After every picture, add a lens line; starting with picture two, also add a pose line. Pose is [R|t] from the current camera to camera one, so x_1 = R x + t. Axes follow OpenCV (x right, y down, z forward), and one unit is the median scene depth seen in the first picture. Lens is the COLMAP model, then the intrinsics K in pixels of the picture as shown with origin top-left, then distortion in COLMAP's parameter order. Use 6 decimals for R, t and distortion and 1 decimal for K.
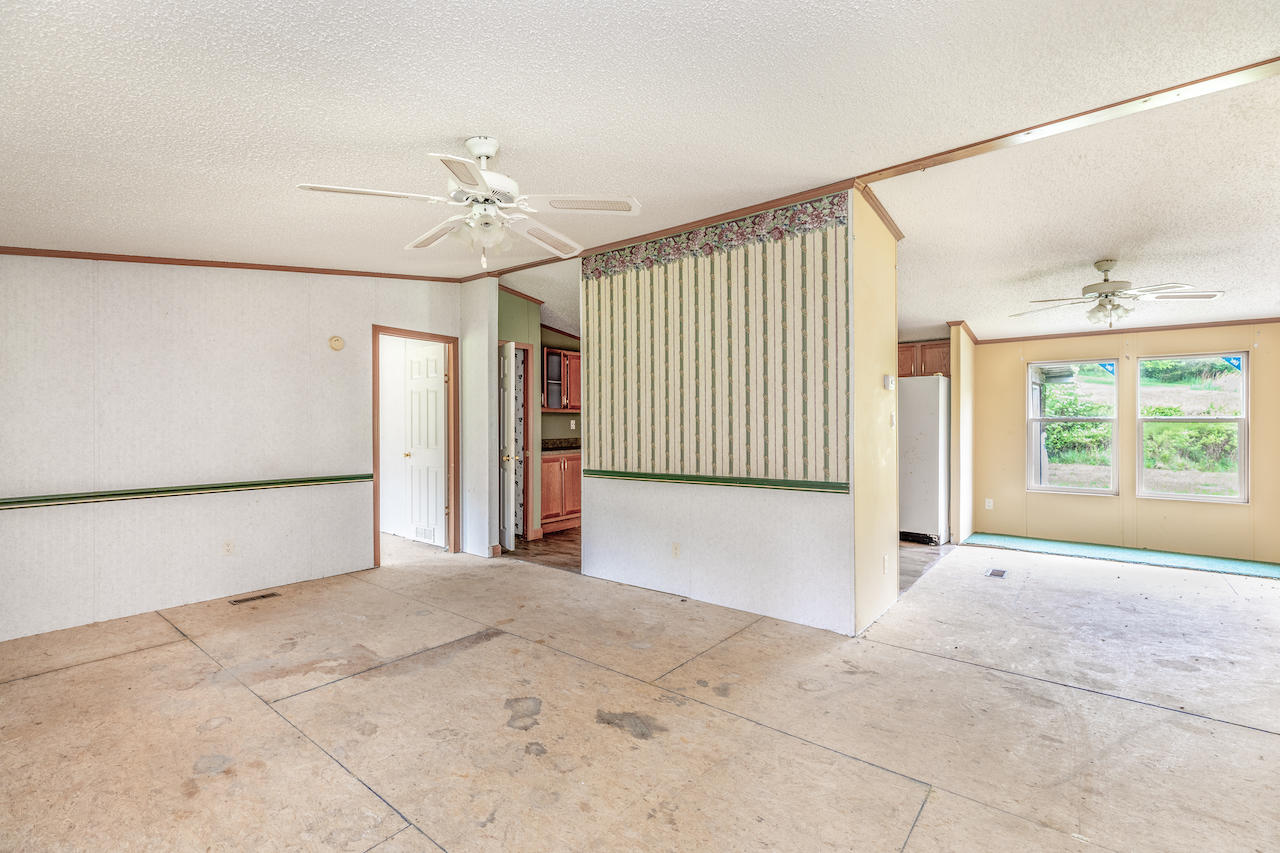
lens RADIAL K [[568.6, 0, 645.7], [0, 568.6, 420.0], [0, 0, 1]] dist [0.002077, 0.000478]
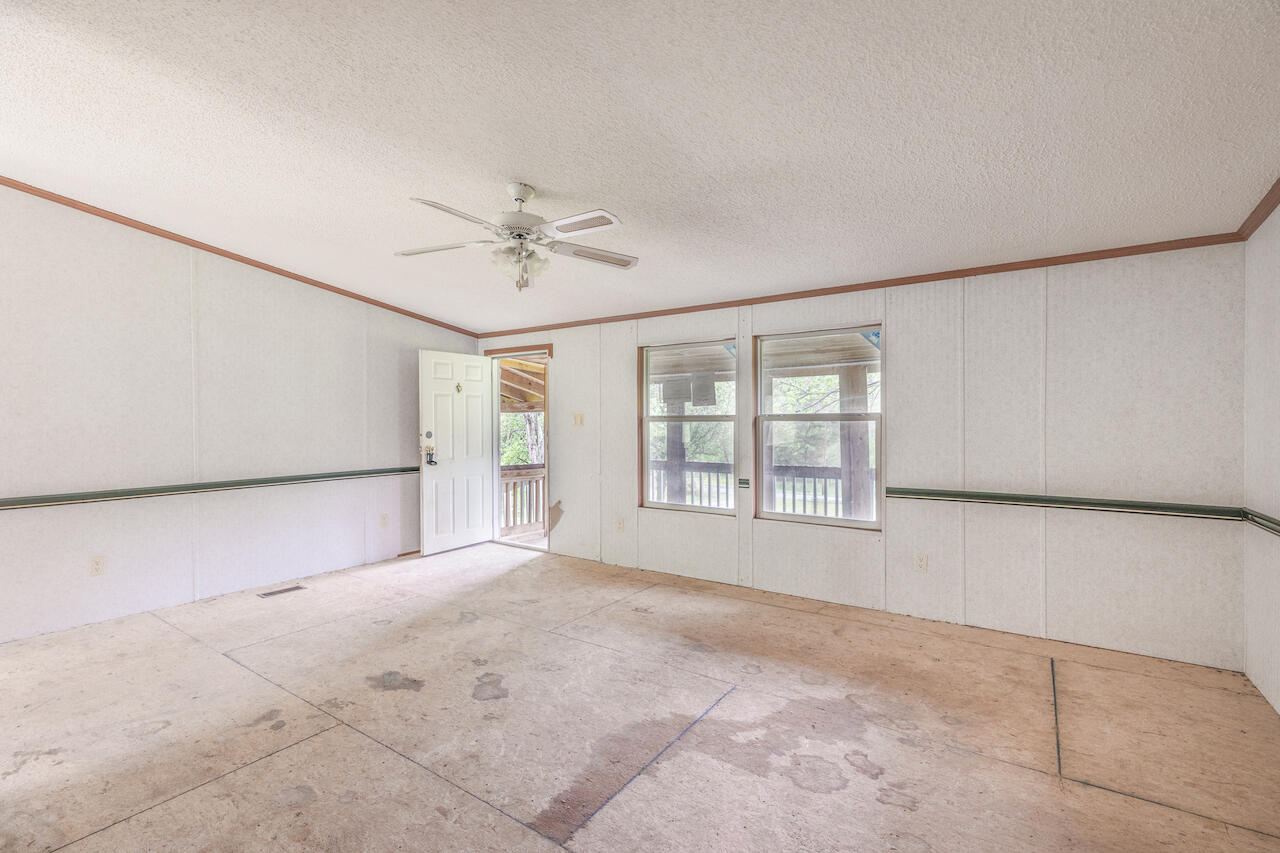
lens RADIAL K [[568.6, 0, 645.7], [0, 568.6, 420.0], [0, 0, 1]] dist [0.002077, 0.000478]
pose [[-0.997400, 0.003504, -0.071978, -0.408968], [0.003728, 0.999989, -0.002968, 0.008400], [0.071967, -0.003229, -0.997402, 1.981990]]
